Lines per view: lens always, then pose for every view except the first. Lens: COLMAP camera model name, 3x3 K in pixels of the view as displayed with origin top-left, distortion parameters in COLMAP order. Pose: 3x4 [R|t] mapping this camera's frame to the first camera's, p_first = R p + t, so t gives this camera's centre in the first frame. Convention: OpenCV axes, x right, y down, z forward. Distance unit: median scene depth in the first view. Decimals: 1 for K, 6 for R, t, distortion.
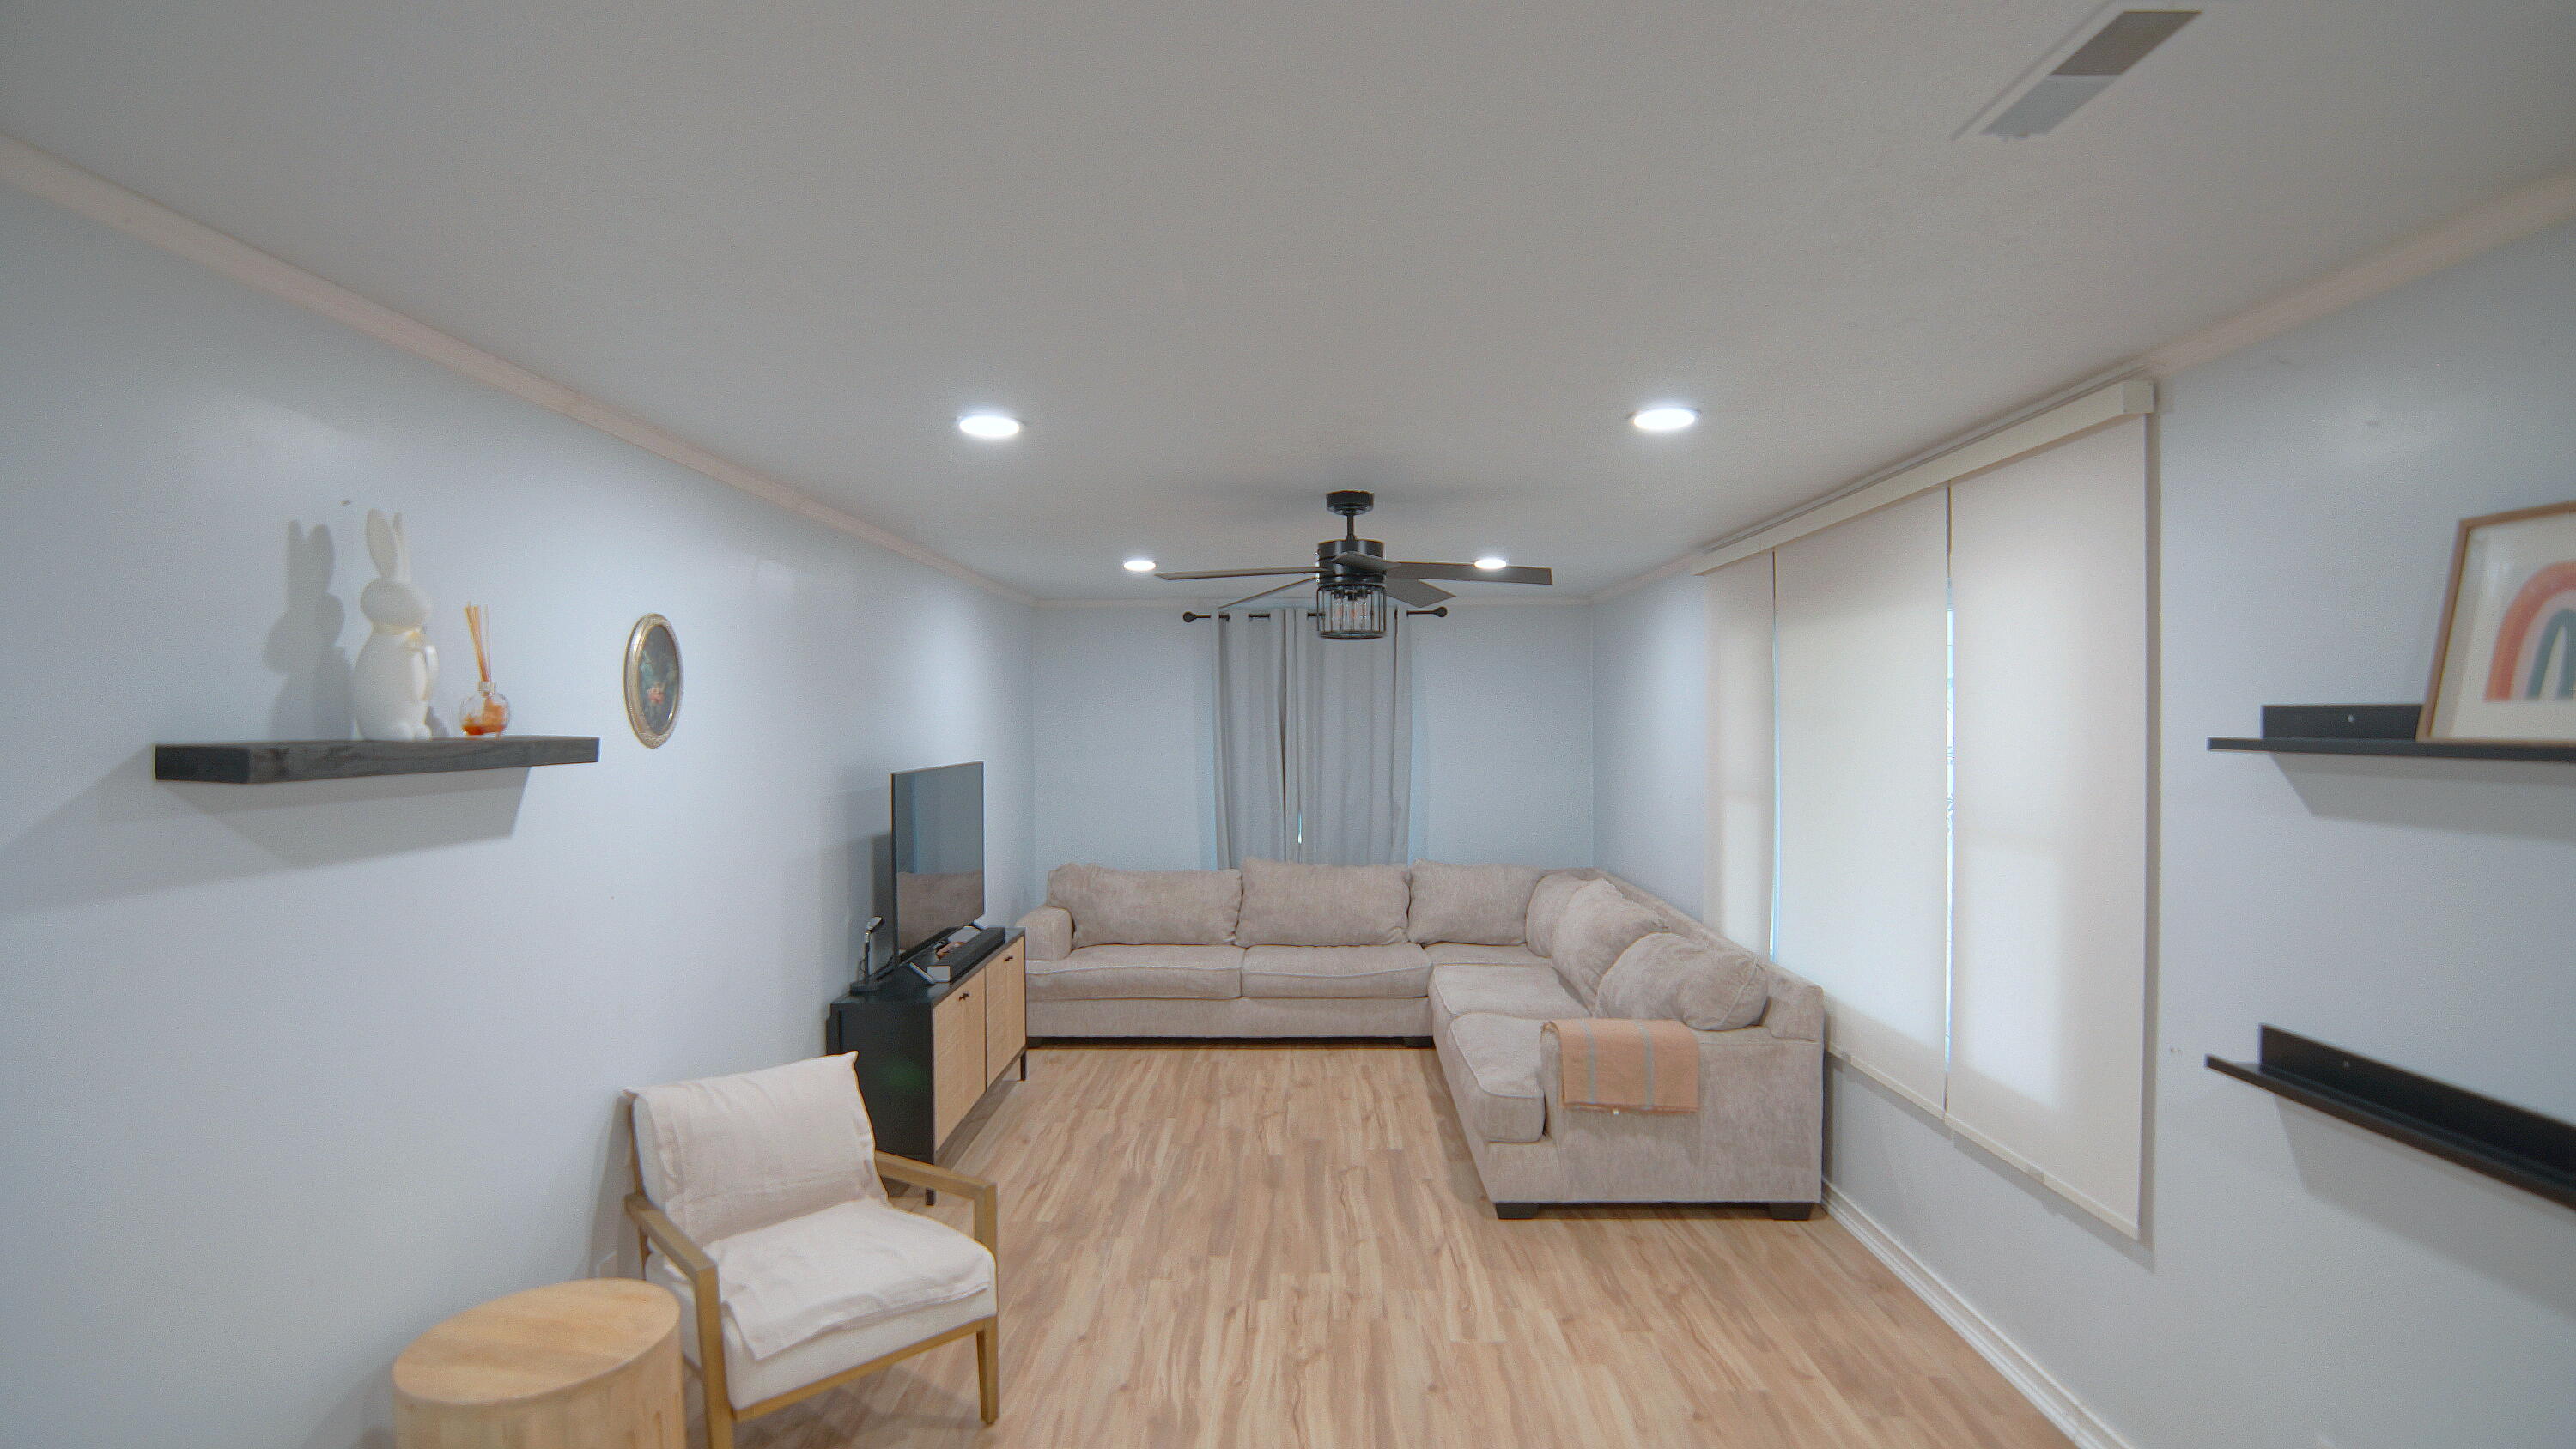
lens RADIAL K [[1240.1, 0, 1291.1], [0, 1240.1, 742.6], [0, 0, 1]] dist [-0.000458, -0.013927]
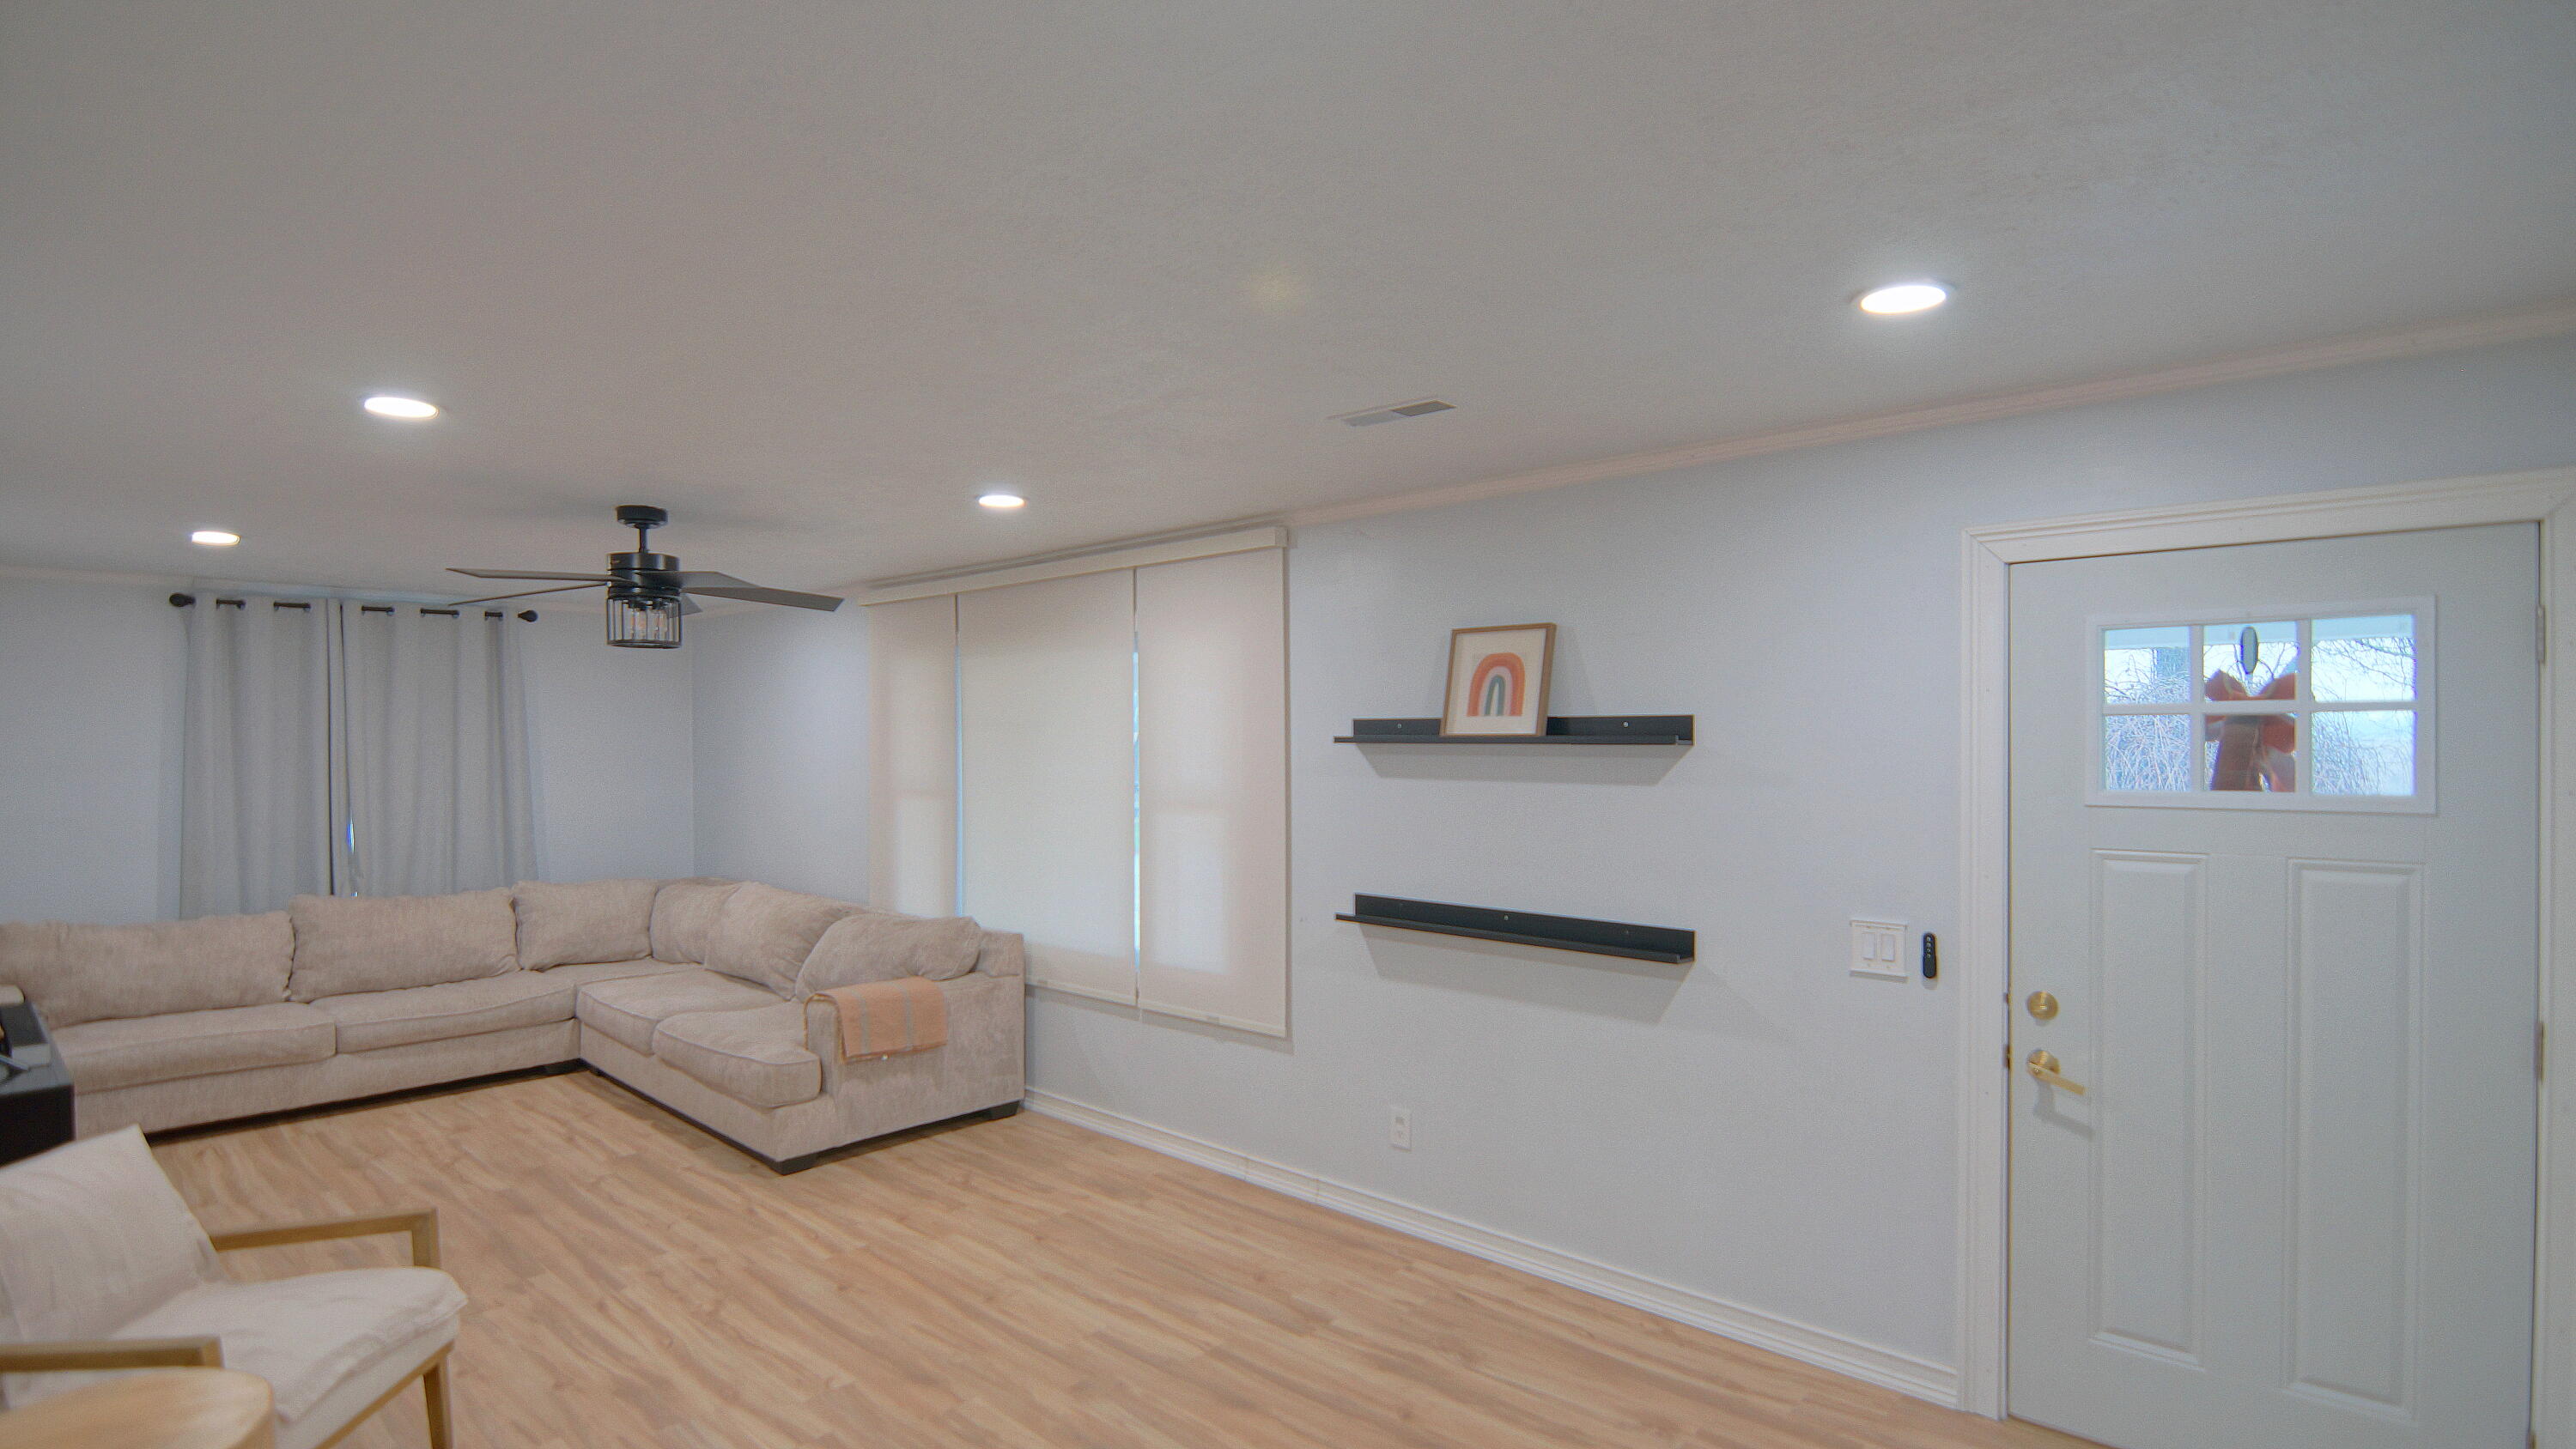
lens RADIAL K [[1240.1, 0, 1291.1], [0, 1240.1, 742.6], [0, 0, 1]] dist [-0.000458, -0.013927]
pose [[0.664839, 0.000006, 0.746987, -0.364542], [0.012968, 0.999849, -0.011550, 0.014026], [-0.746874, 0.017366, 0.664738, -0.088132]]
